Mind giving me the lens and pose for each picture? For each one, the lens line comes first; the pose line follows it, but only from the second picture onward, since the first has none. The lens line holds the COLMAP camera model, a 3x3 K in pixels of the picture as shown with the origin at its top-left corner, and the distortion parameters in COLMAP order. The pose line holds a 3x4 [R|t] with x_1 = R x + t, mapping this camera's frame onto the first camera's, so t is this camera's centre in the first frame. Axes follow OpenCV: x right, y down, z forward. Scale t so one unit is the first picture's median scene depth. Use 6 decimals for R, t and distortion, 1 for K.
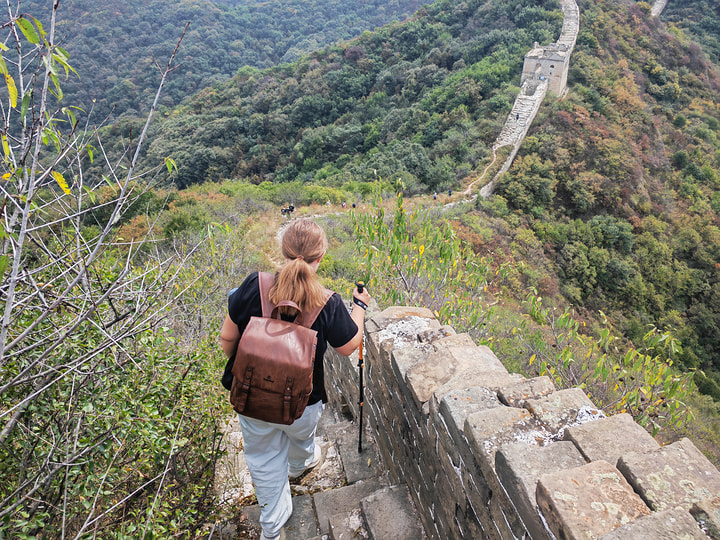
lens RADIAL K [[545.9, 0, 362.9], [0, 545.9, 262.8], [0, 0, 1]] dist [0.037939, -0.031064]
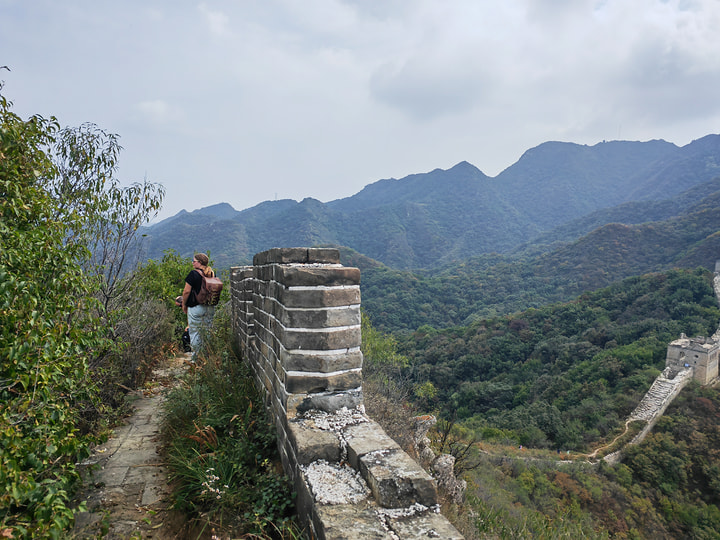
lens RADIAL K [[545.9, 0, 363.5], [0, 545.9, 267.2], [0, 0, 1]] dist [0.037939, -0.031064]
pose [[0.939906, 0.067233, -0.334748, 0.064667], [-0.206443, 0.892813, -0.400332, 0.042234], [0.271952, 0.445381, 0.853041, -0.137083]]
